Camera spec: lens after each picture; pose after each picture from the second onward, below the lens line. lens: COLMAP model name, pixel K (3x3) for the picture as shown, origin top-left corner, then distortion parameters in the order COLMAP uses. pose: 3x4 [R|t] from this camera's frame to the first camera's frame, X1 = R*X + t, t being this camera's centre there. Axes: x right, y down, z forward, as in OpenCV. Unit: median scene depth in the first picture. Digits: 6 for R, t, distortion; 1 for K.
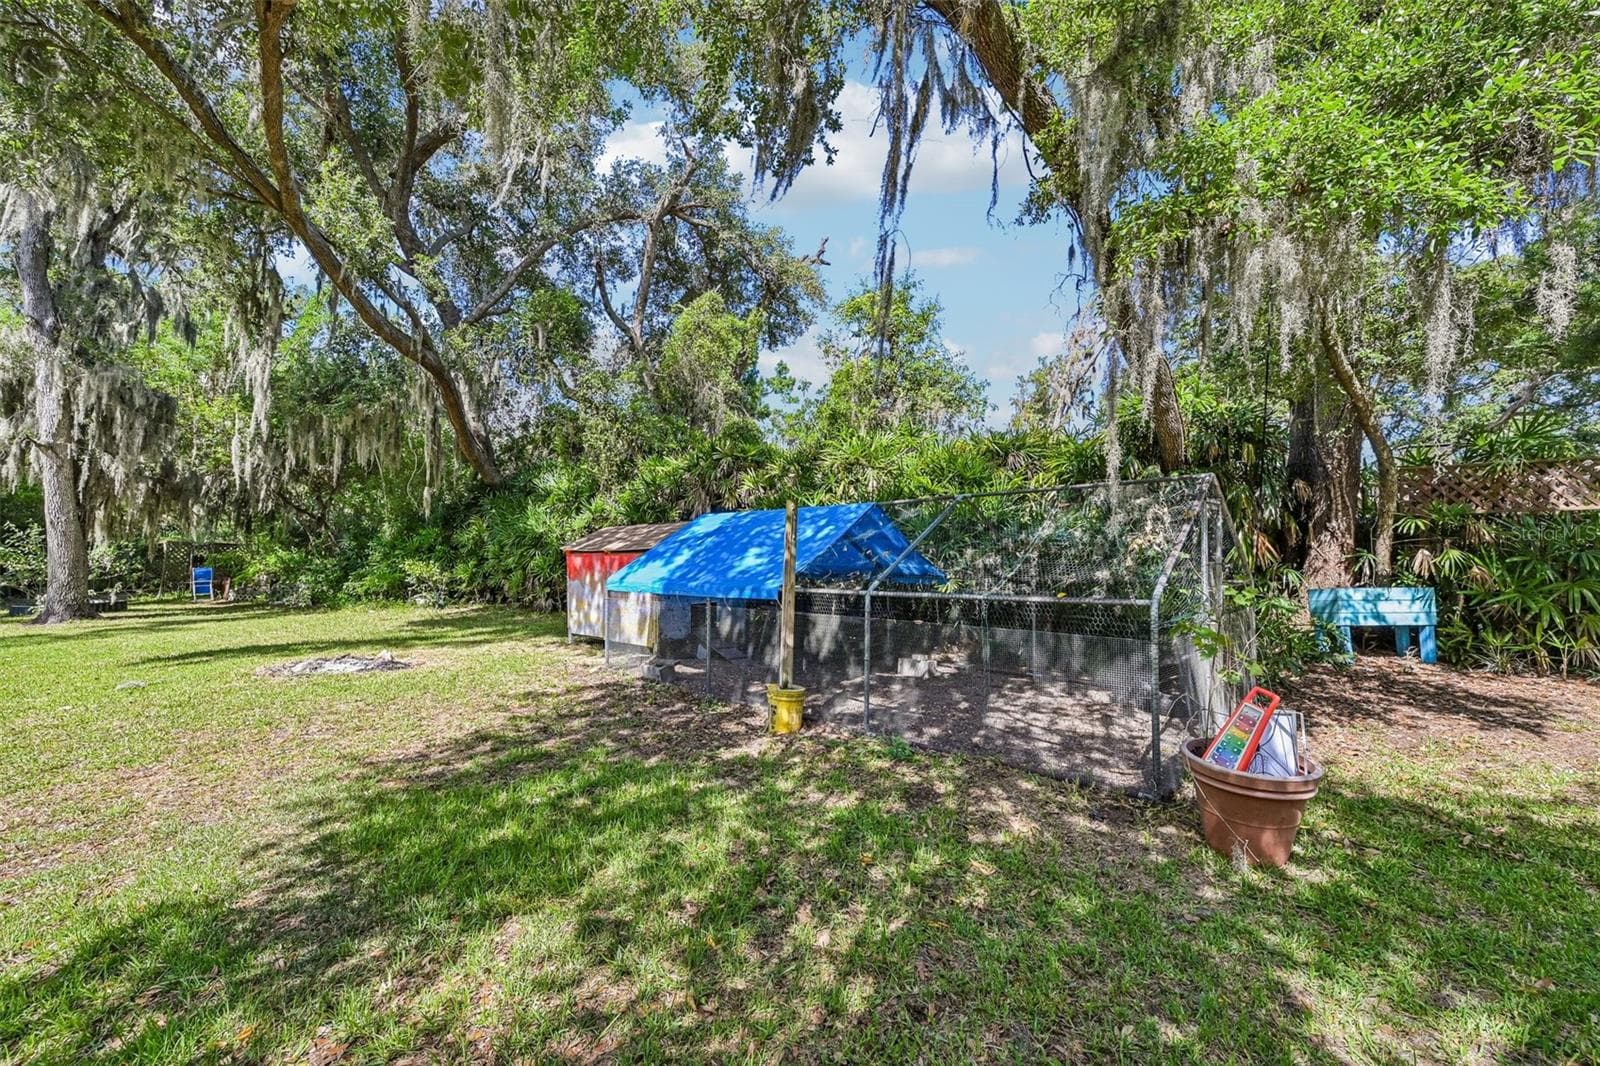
lens RADIAL K [[625.6, 0, 806.3], [0, 625.6, 535.5], [0, 0, 1]] dist [0.006418, 0.000062]
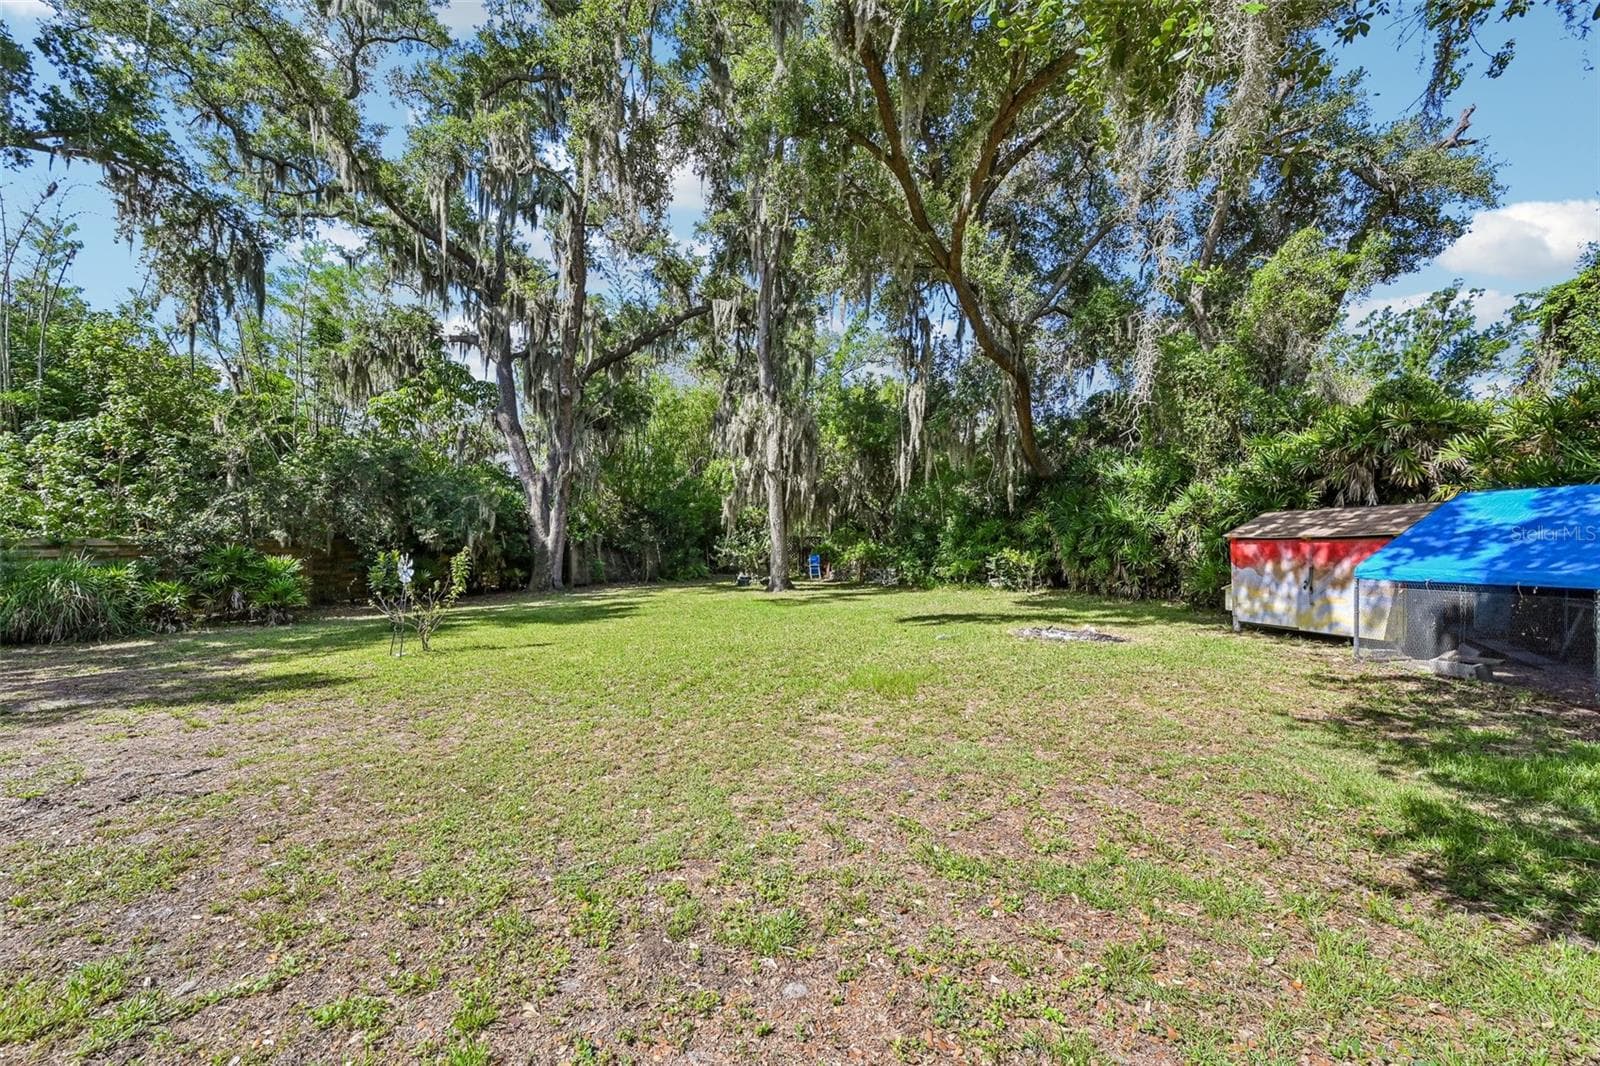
lens RADIAL K [[638.7, 0, 801.2], [0, 638.7, 557.0], [0, 0, 1]] dist [0.017824, 0.000024]
pose [[0.809707, 0.003540, -0.586823, -0.239484], [0.027188, 0.998682, 0.043539, -0.006705], [0.586204, -0.051208, 0.808544, -0.166492]]
